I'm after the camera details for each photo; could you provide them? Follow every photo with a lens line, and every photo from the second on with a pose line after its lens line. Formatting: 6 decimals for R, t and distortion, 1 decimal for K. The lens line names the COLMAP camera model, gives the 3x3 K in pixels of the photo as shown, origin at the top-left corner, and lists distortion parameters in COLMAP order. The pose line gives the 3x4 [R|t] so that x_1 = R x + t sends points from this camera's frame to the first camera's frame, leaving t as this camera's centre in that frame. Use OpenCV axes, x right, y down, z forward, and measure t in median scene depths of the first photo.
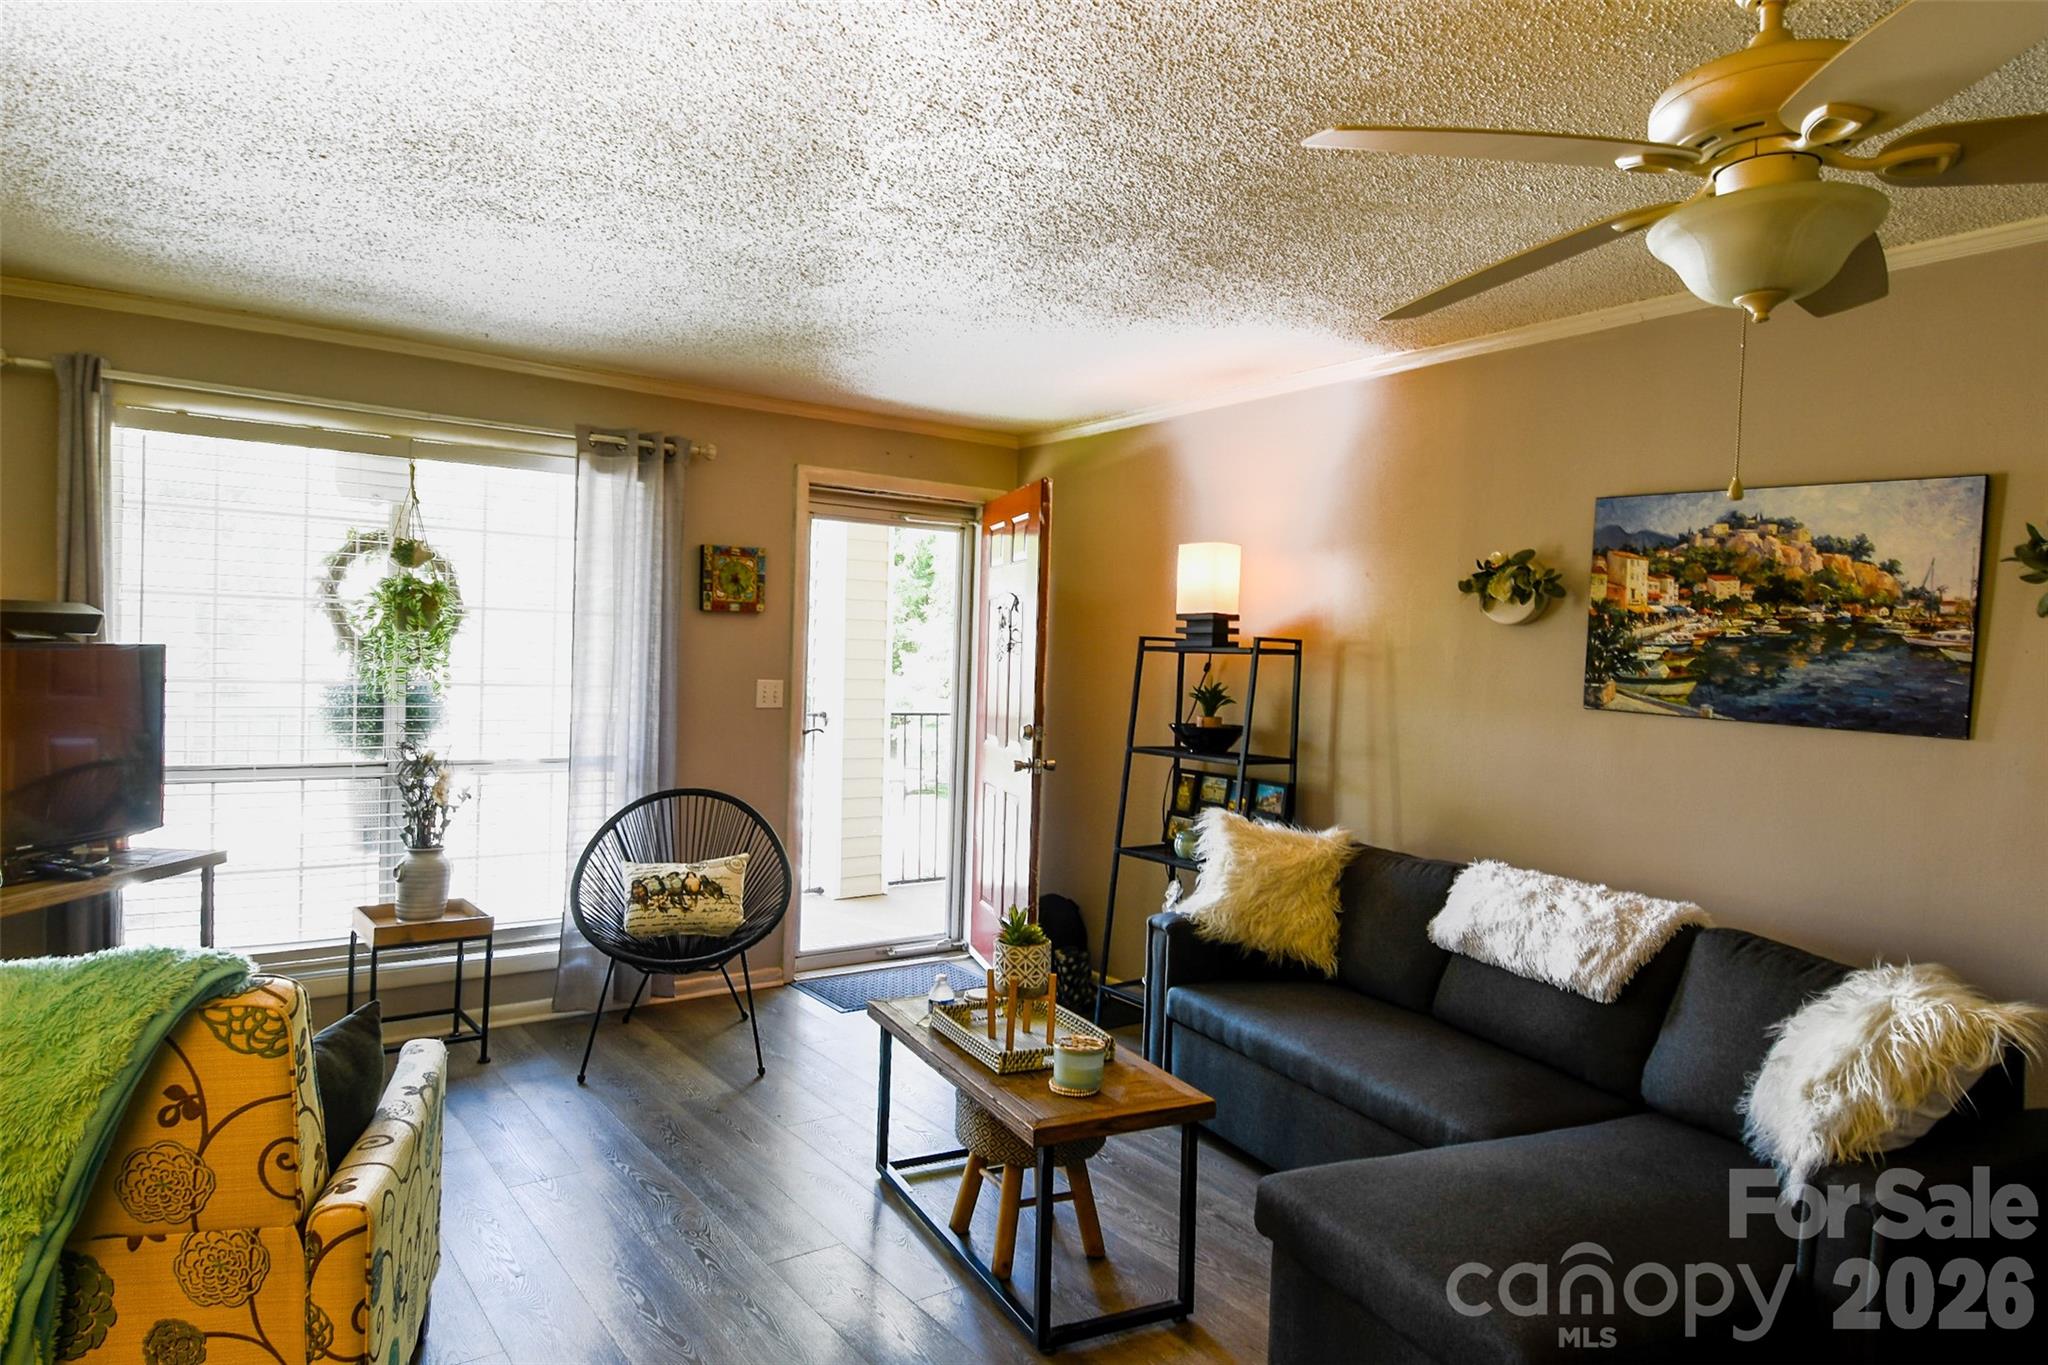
lens RADIAL K [[1200.3, 0, 1021.8], [0, 1200.3, 675.4], [0, 0, 1]] dist [-0.002067, -0.002117]
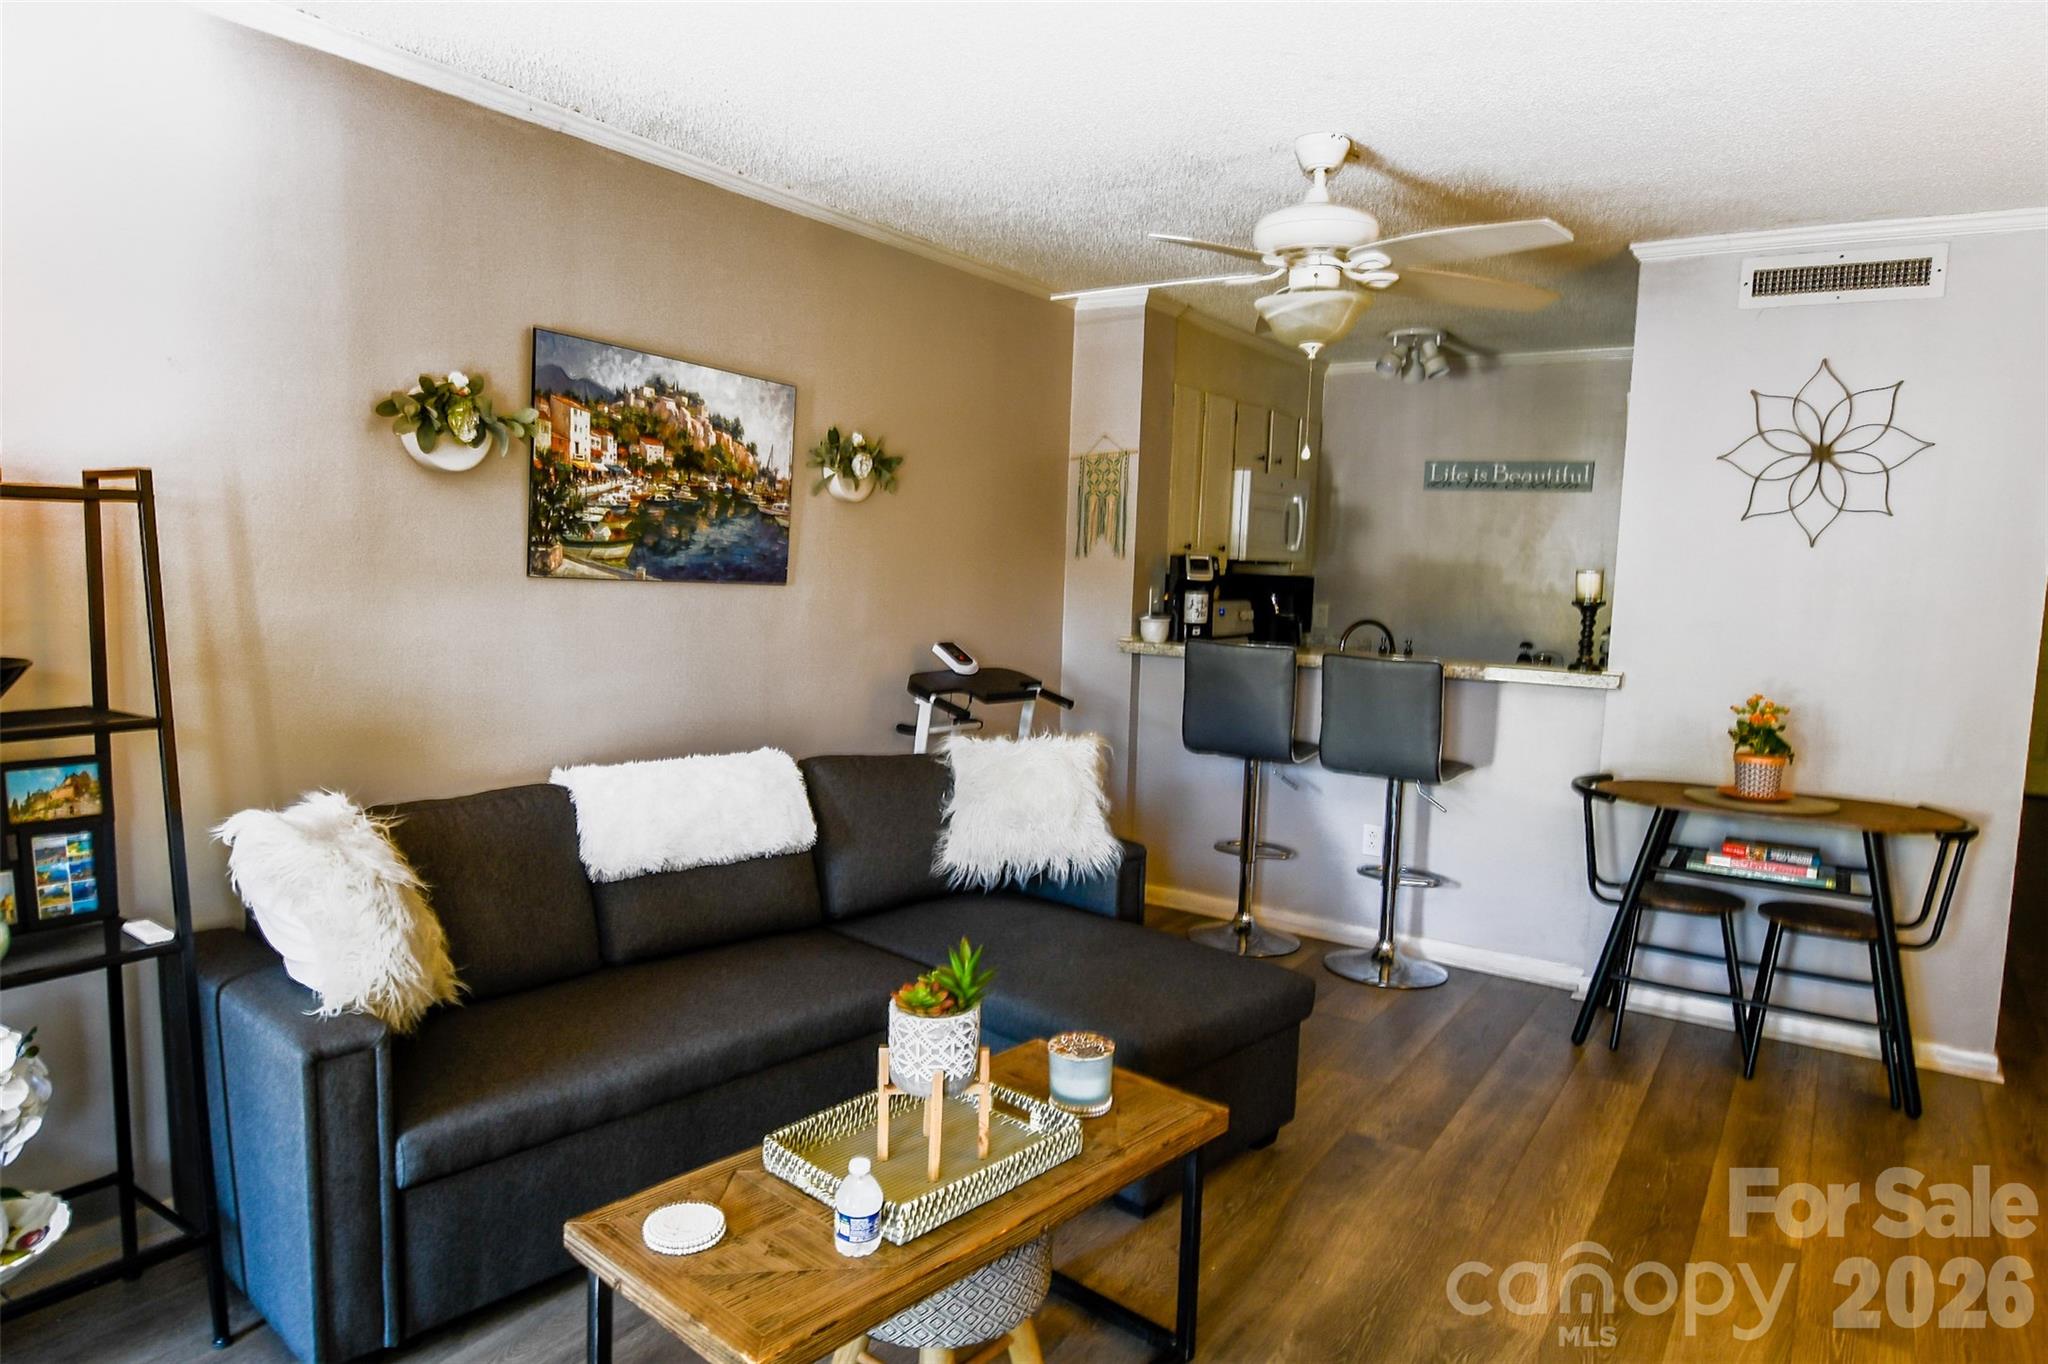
lens RADIAL K [[1200.3, 0, 1023.6], [0, 1200.3, 688.7], [0, 0, 1]] dist [-0.002067, -0.002117]
pose [[-0.316862, -0.140756, 0.937969, -0.501364], [-0.020705, 0.989718, 0.141528, -0.023941], [-0.948246, 0.025424, -0.316518, 1.021348]]
